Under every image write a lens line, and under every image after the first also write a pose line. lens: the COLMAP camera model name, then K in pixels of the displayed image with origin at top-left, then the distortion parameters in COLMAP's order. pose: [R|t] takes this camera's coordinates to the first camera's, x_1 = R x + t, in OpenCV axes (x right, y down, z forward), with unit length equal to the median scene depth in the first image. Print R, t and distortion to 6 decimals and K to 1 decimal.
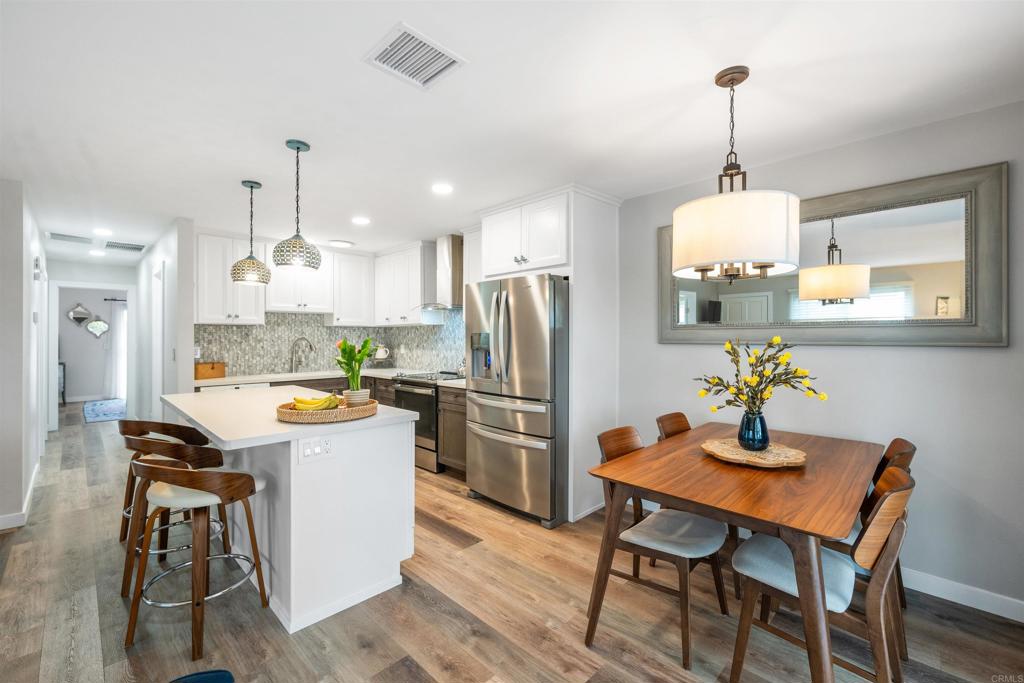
lens RADIAL K [[431.1, 0, 514.1], [0, 431.1, 334.2], [0, 0, 1]] dist [0.001034, -0.001076]
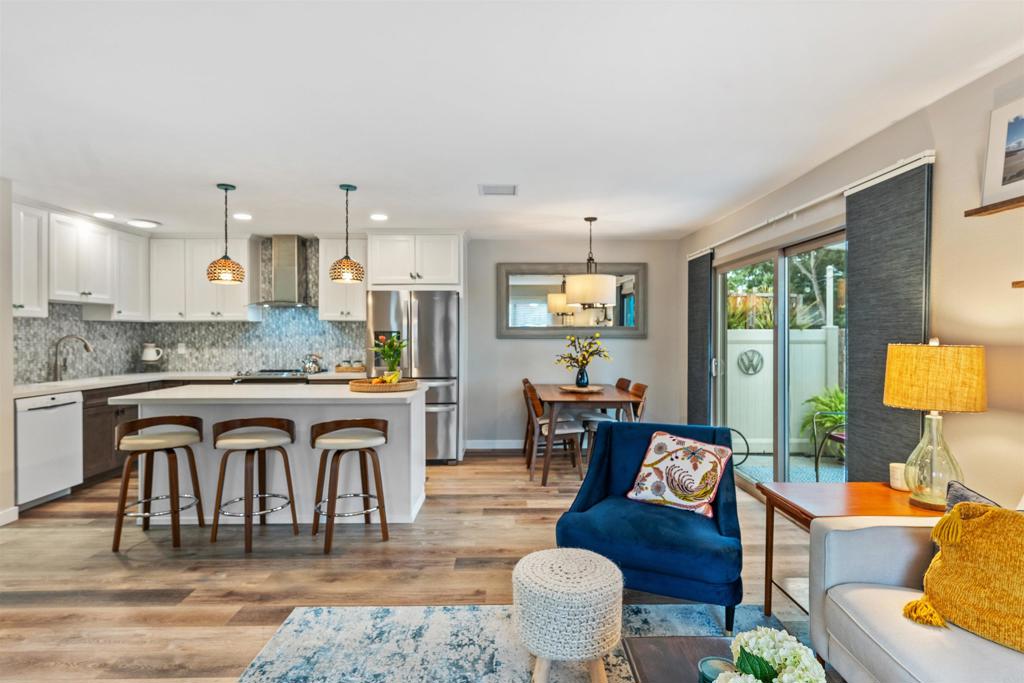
lens RADIAL K [[526.4, 0, 515.8], [0, 526.4, 335.7], [0, 0, 1]] dist [0.001473, -0.000110]
pose [[0.697223, -0.001026, 0.716853, -0.663830], [-0.004337, 0.999975, 0.005649, 0.000348], [-0.716841, -0.007047, 0.697201, -0.246760]]
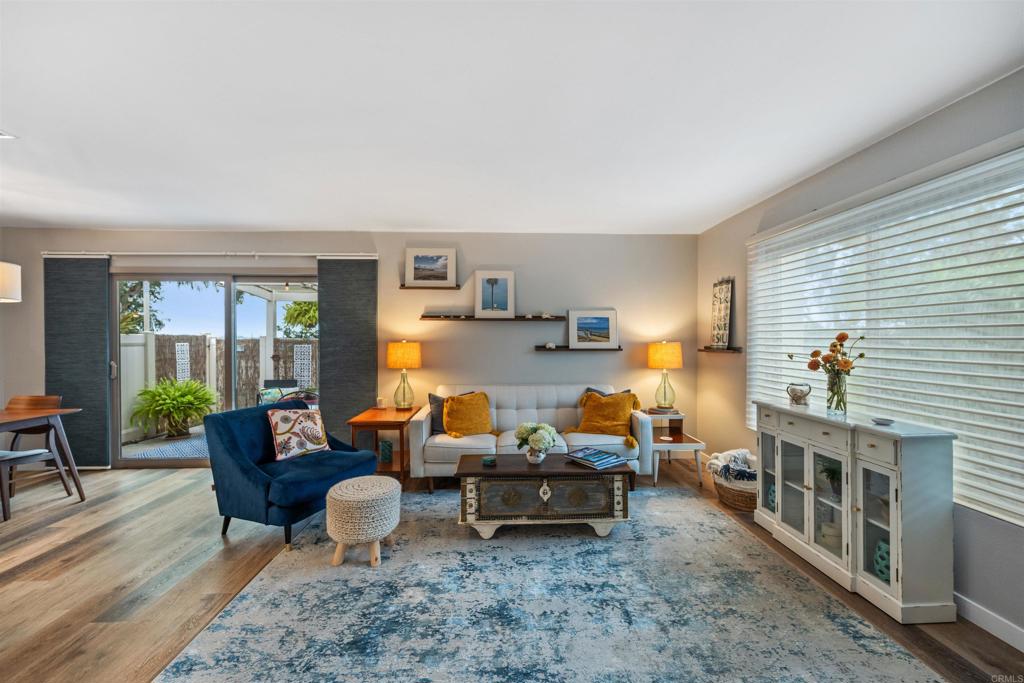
lens RADIAL K [[398.4, 0, 512.0], [0, 398.4, 341.5], [0, 0, 1]] dist [-0.001044, -0.000030]
pose [[-0.731177, -0.003630, 0.682178, -0.808319], [-0.001498, 0.999992, 0.003716, 0.004794], [-0.682186, 0.001695, -0.731177, 0.257887]]
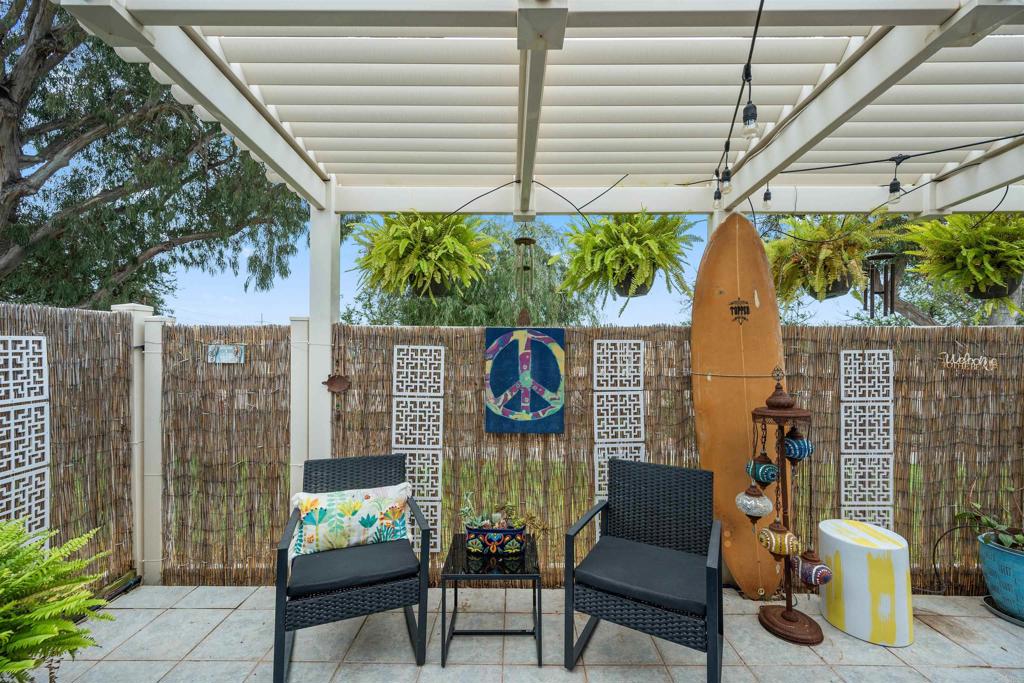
lens RADIAL K [[398.4, 0, 512.0], [0, 398.4, 341.5], [0, 0, 1]] dist [-0.001044, -0.000030]
pose [[-0.694254, -0.003598, 0.719721, 0.355084], [-0.006602, 0.999977, -0.001370, 0.019988], [-0.719700, -0.005703, -0.694262, -0.043748]]
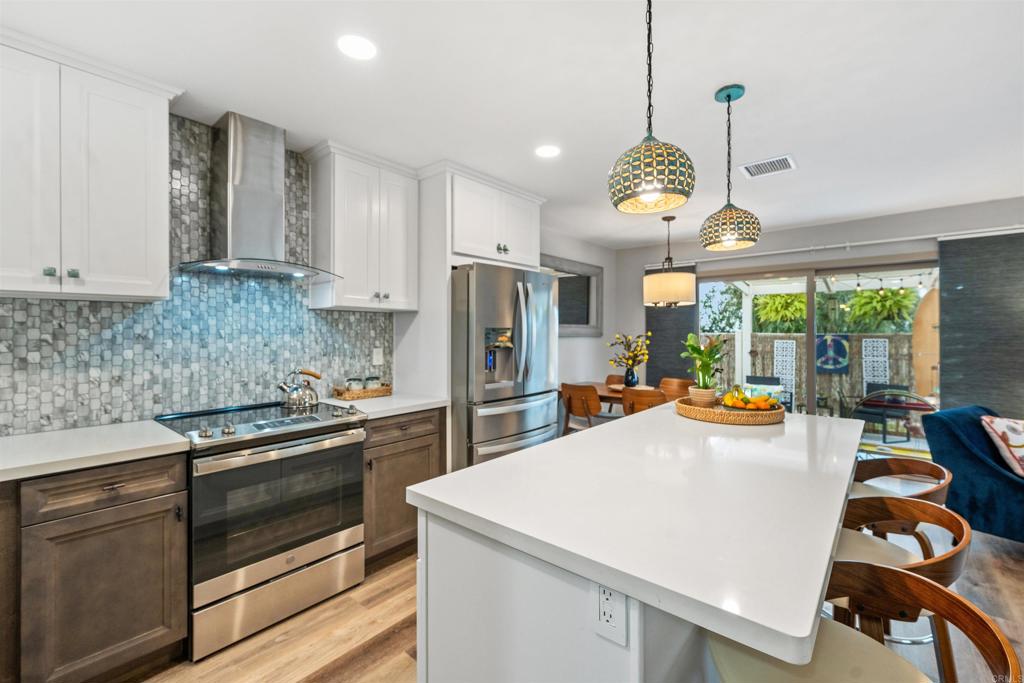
lens RADIAL K [[431.1, 0, 514.1], [0, 431.1, 334.2], [0, 0, 1]] dist [0.001034, -0.001076]
pose [[-0.069156, -0.003248, 0.997601, -0.648949], [-0.006520, 0.999975, 0.002804, 0.004877], [-0.997585, -0.006310, -0.069176, 0.744518]]
